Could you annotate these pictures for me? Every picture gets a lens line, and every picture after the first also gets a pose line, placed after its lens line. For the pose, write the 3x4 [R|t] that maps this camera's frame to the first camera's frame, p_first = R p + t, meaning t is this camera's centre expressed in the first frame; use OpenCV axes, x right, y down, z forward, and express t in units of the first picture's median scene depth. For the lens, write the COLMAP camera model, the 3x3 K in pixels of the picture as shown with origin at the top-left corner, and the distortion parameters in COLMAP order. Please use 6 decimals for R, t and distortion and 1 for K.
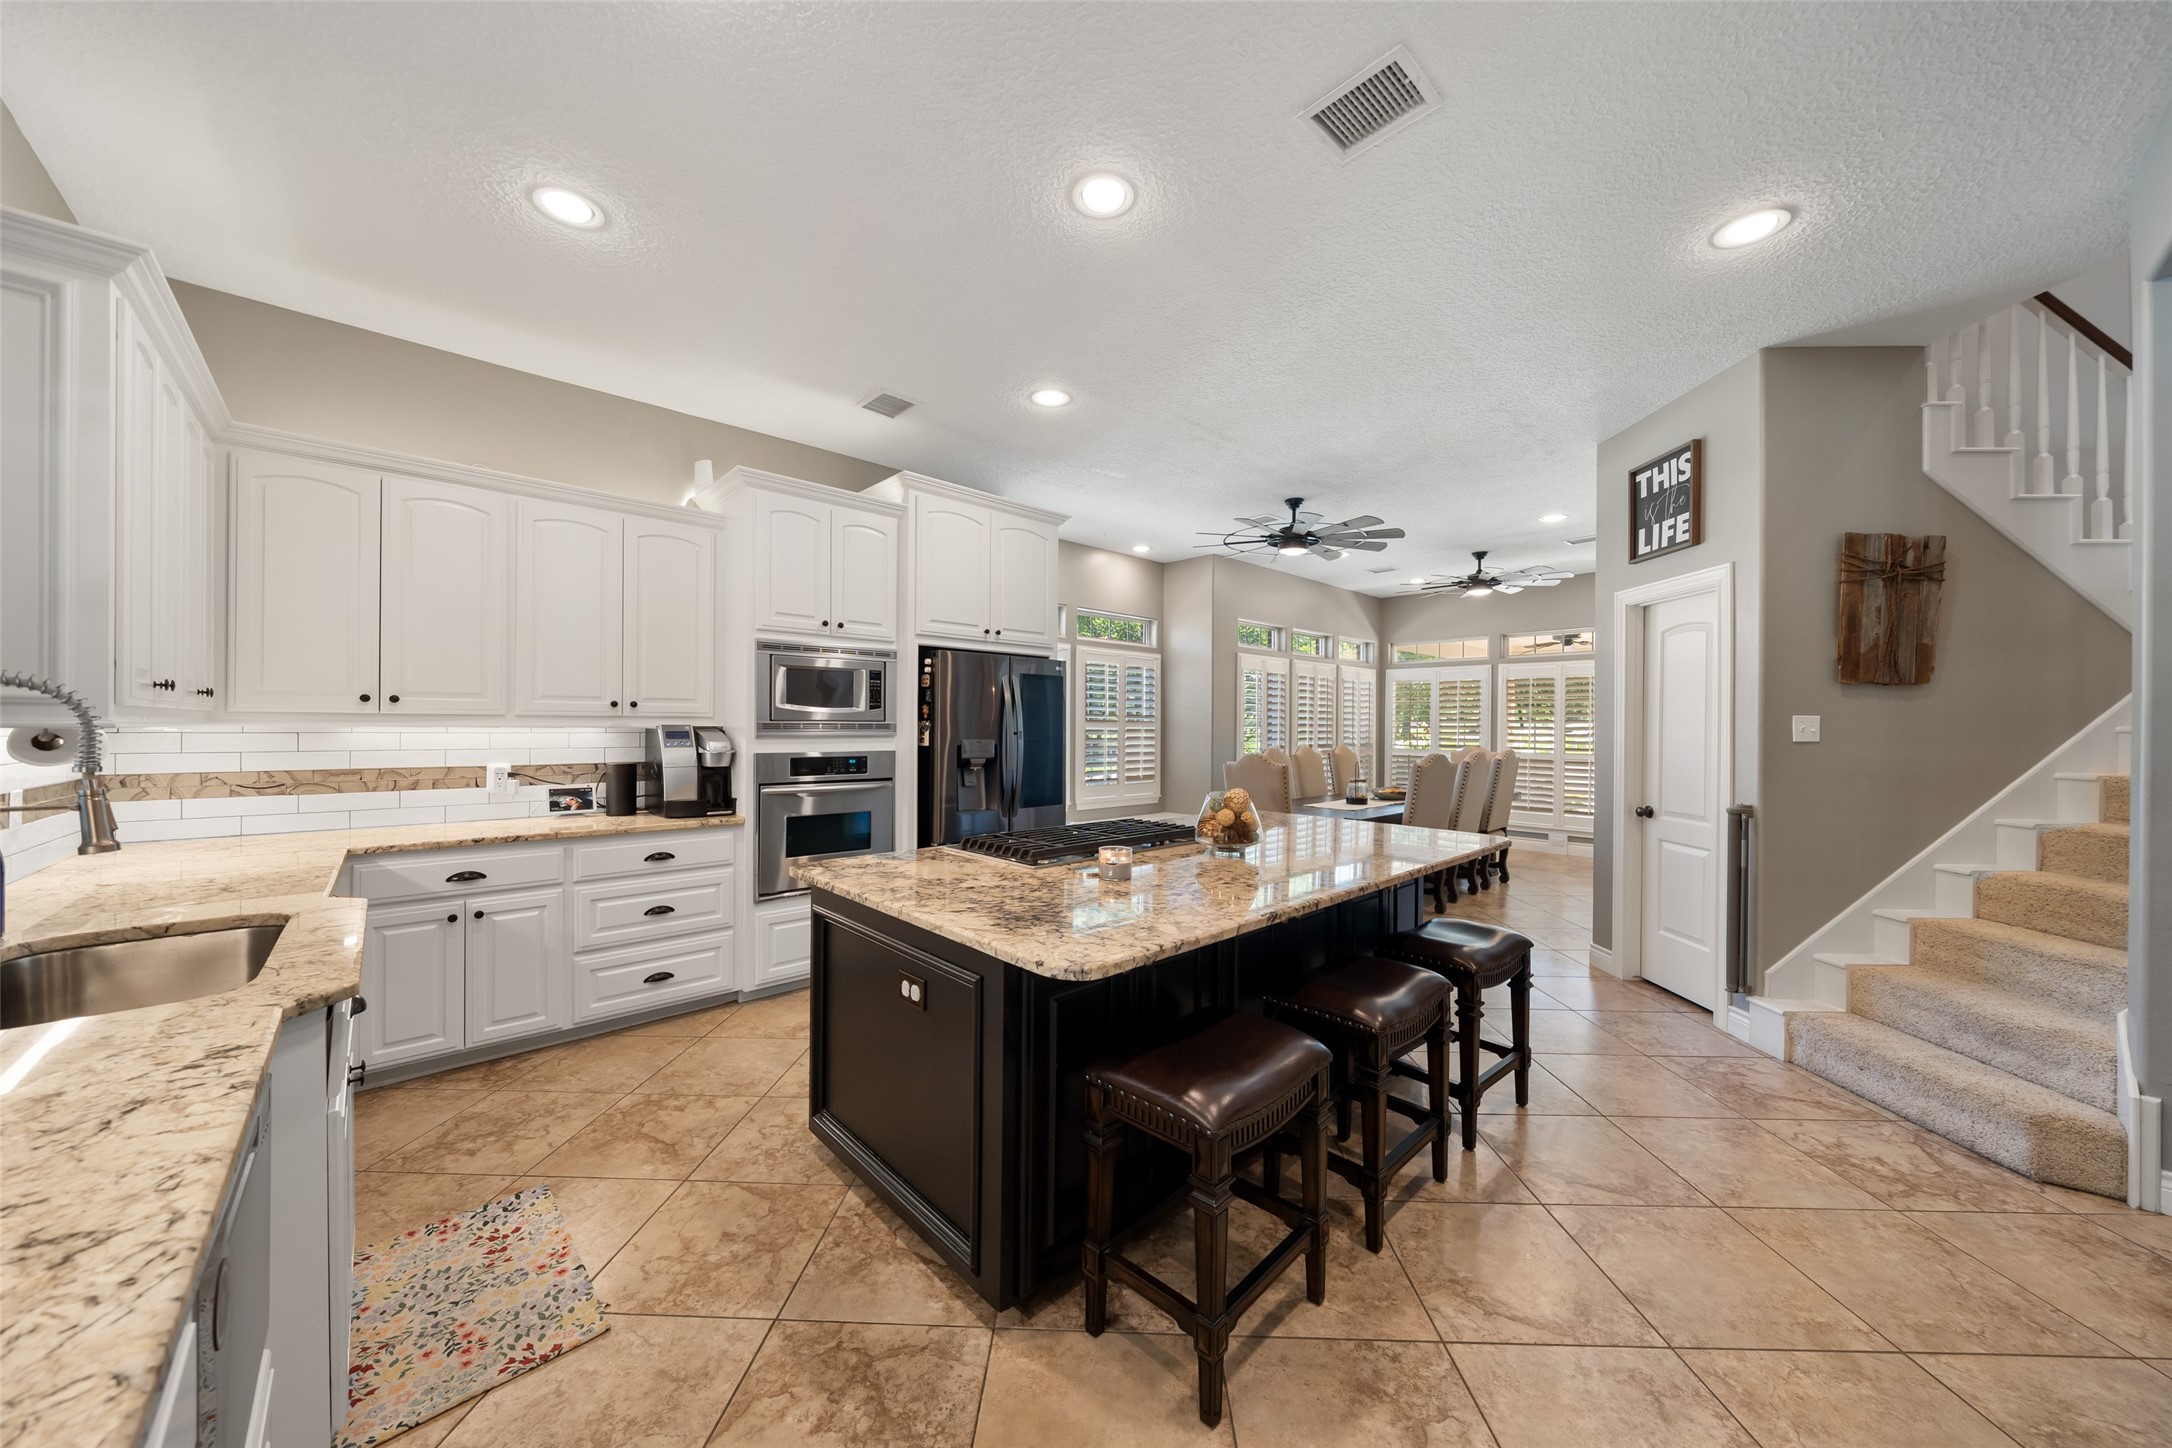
lens RADIAL K [[751.8, 0, 1094.0], [0, 751.8, 721.5], [0, 0, 1]] dist [-0.004534, 0.000219]
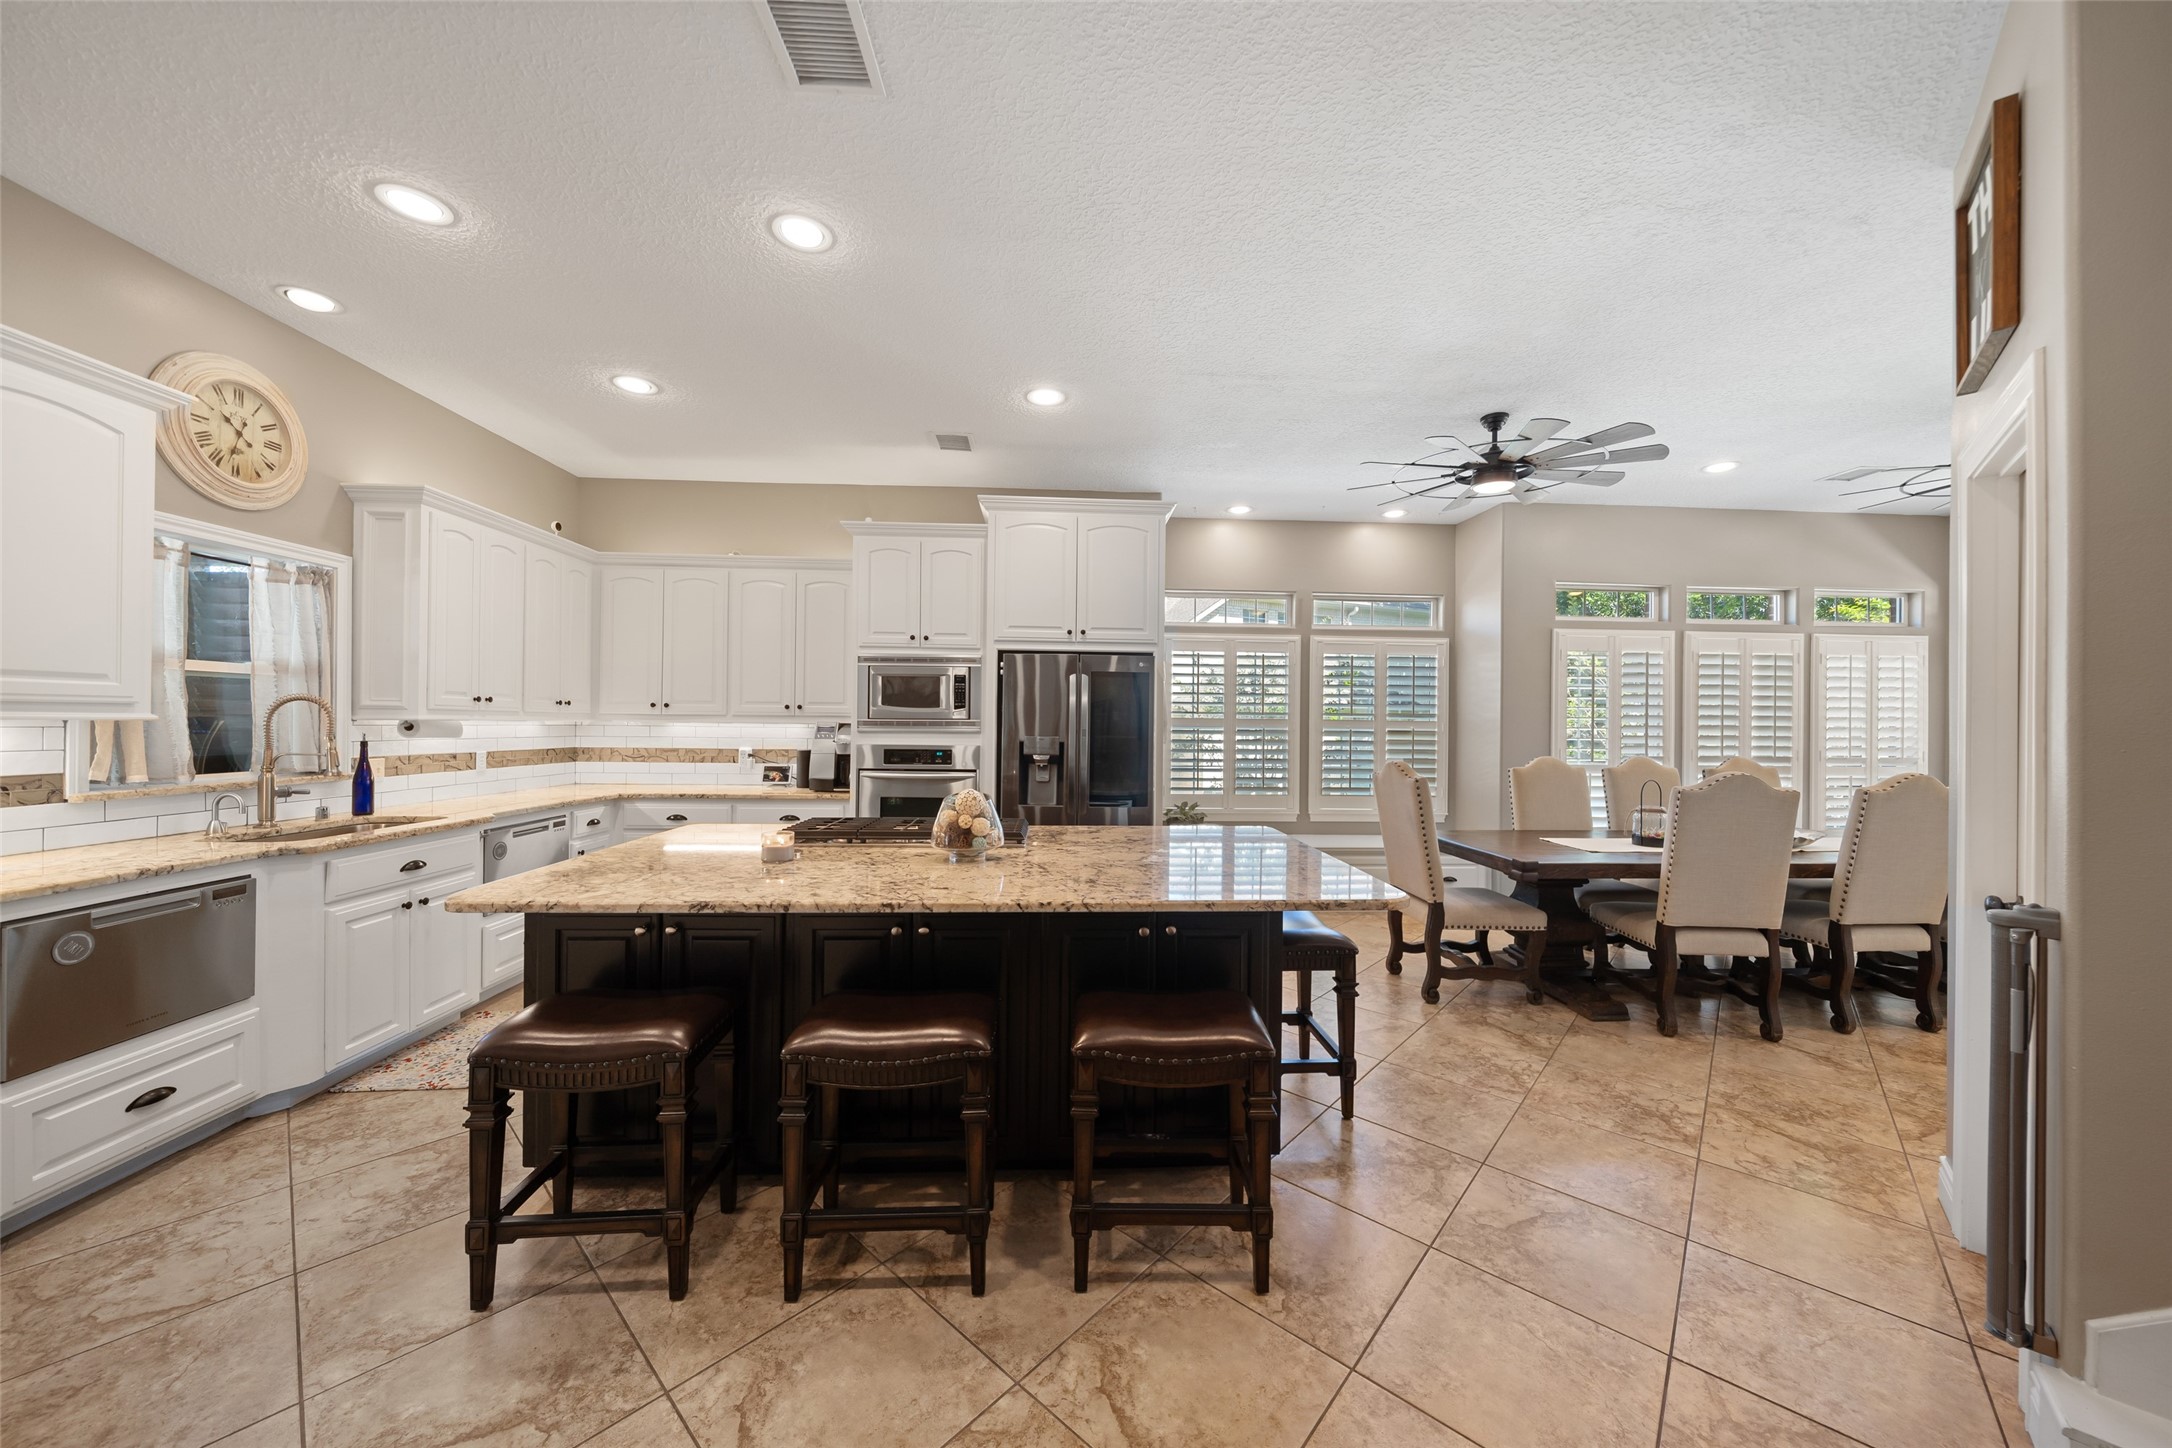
lens RADIAL K [[751.8, 0, 1087.9], [0, 751.8, 716.2], [0, 0, 1]] dist [-0.004534, 0.000219]
pose [[0.754272, -0.005262, -0.656541, 0.588891], [-0.002033, 0.999944, -0.010350, 0.005846], [0.656559, 0.009142, 0.754219, 0.260784]]
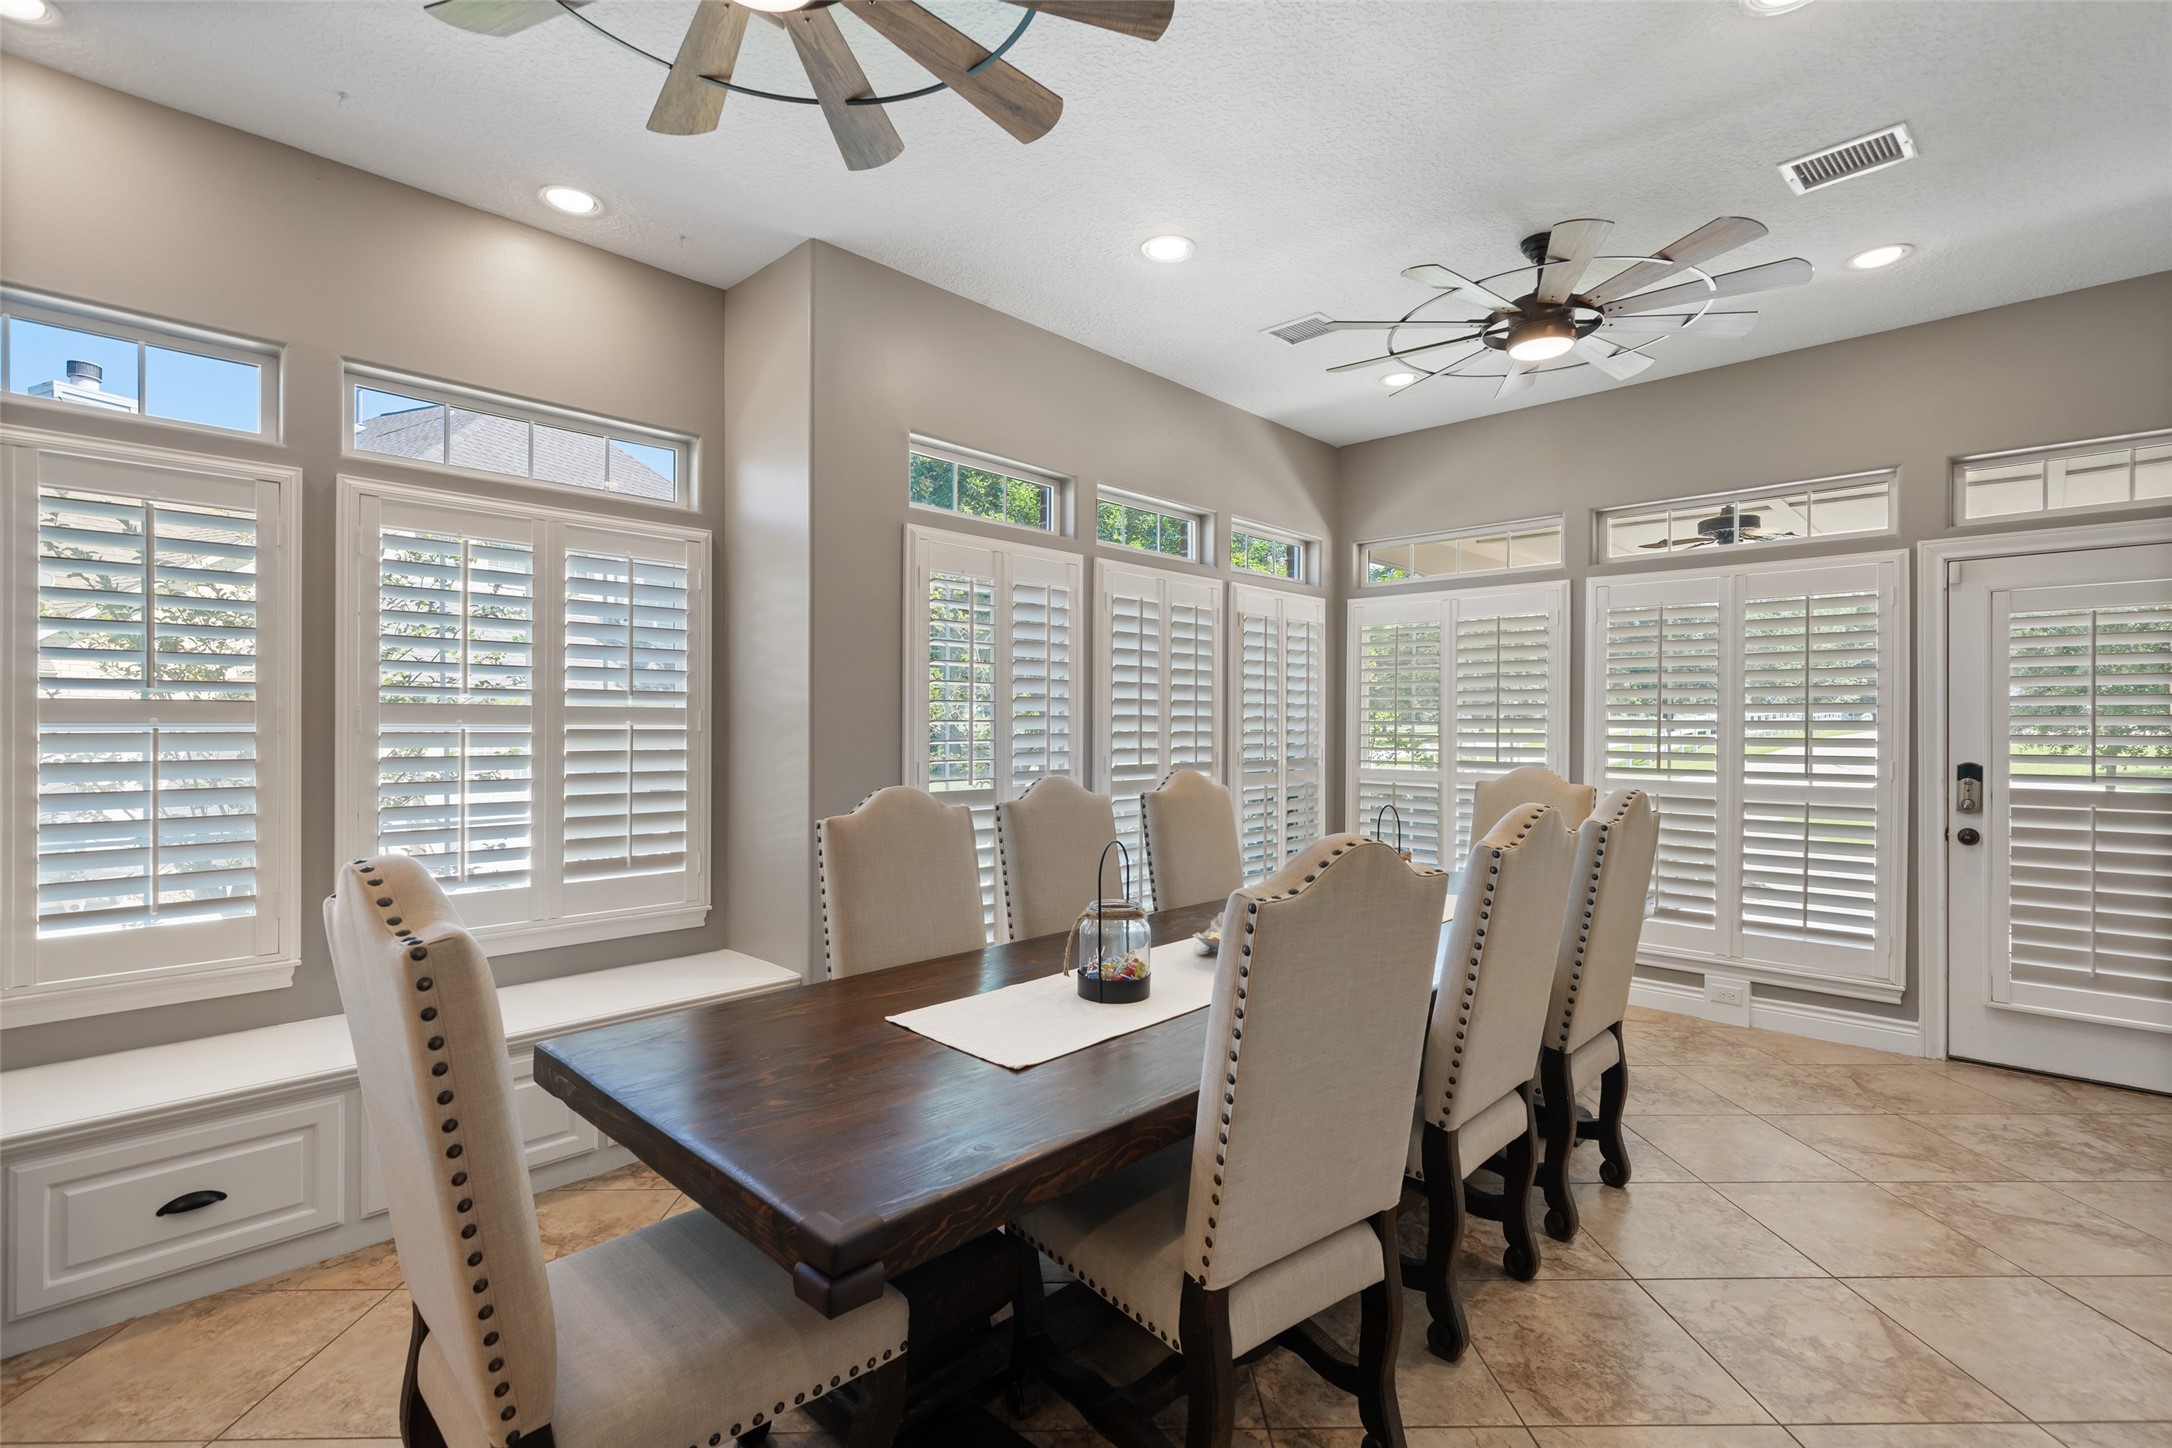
lens RADIAL K [[986.5, 0, 1096.2], [0, 986.5, 716.9], [0, 0, 1]] dist [0.000814, -0.000021]
pose [[0.998954, -0.001375, 0.045705, 0.469419], [0.001279, 0.999997, 0.002140, 0.005715], [-0.045708, -0.002079, 0.998953, 0.907369]]
